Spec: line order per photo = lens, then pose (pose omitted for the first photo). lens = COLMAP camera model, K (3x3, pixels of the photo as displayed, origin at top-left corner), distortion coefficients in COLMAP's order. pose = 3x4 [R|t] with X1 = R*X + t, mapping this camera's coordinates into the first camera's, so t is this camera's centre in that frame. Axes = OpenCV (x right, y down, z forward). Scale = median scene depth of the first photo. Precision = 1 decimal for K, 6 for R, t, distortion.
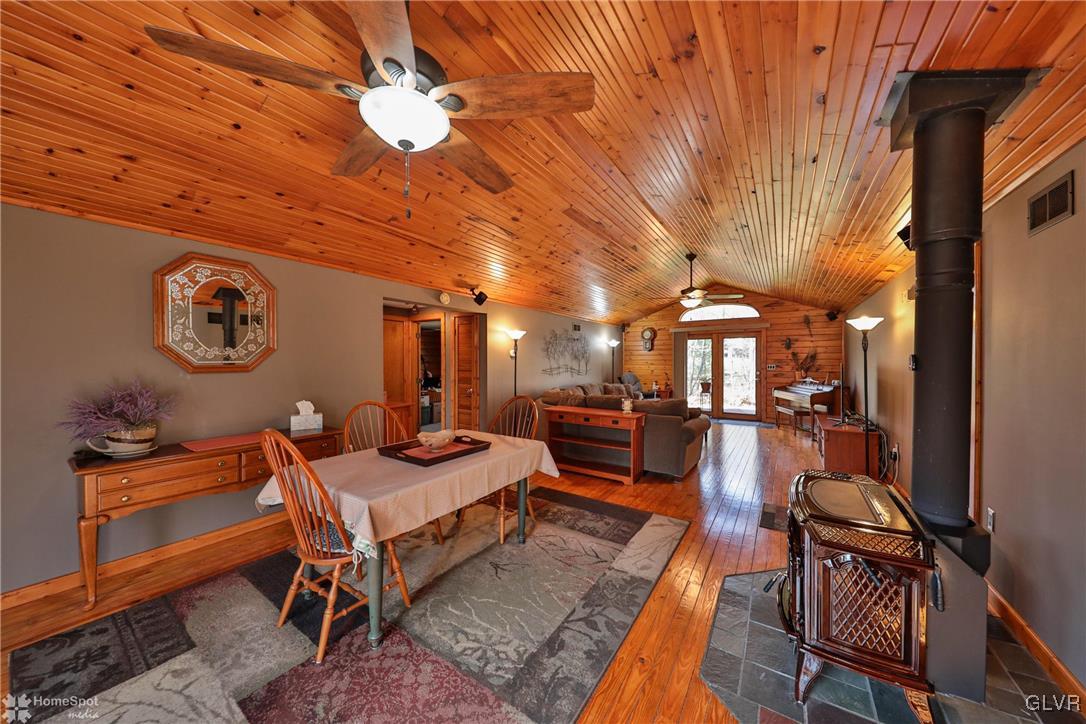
lens RADIAL K [[379.8, 0, 535.8], [0, 379.8, 360.1], [0, 0, 1]] dist [0.000066, -0.000055]
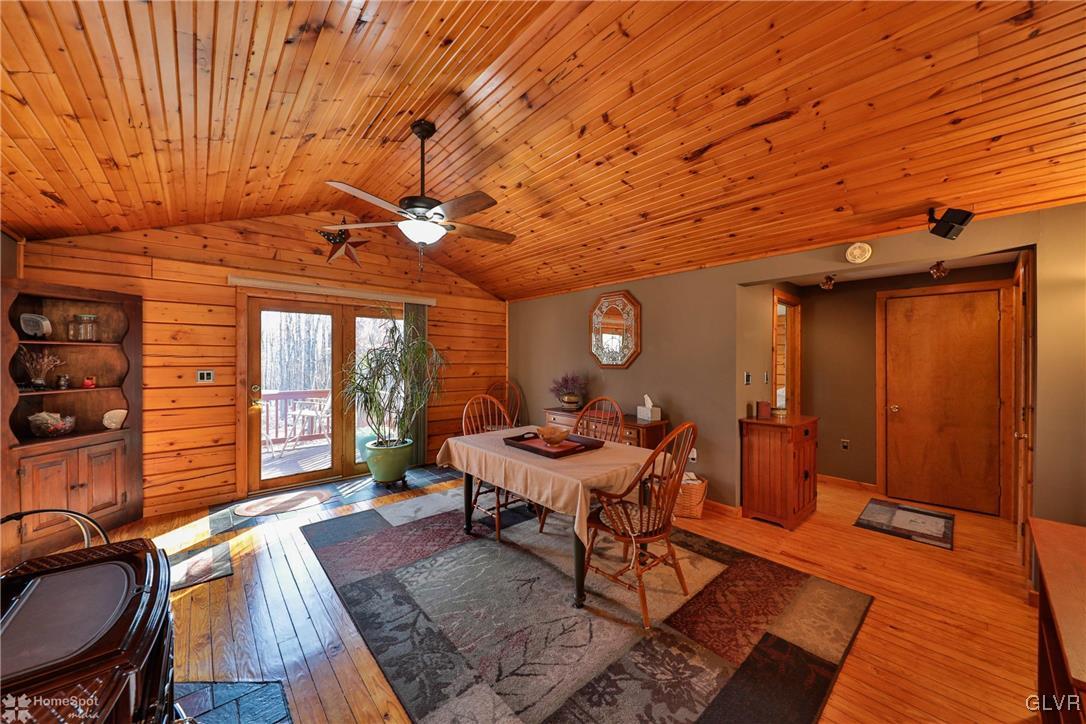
lens RADIAL K [[379.8, 0, 535.8], [0, 379.8, 360.1], [0, 0, 1]] dist [0.000066, -0.000055]
pose [[-0.266206, 0.004518, -0.963906, 0.761128], [-0.000029, 0.999989, 0.004695, -0.009549], [0.963916, 0.001278, -0.266203, 1.202091]]
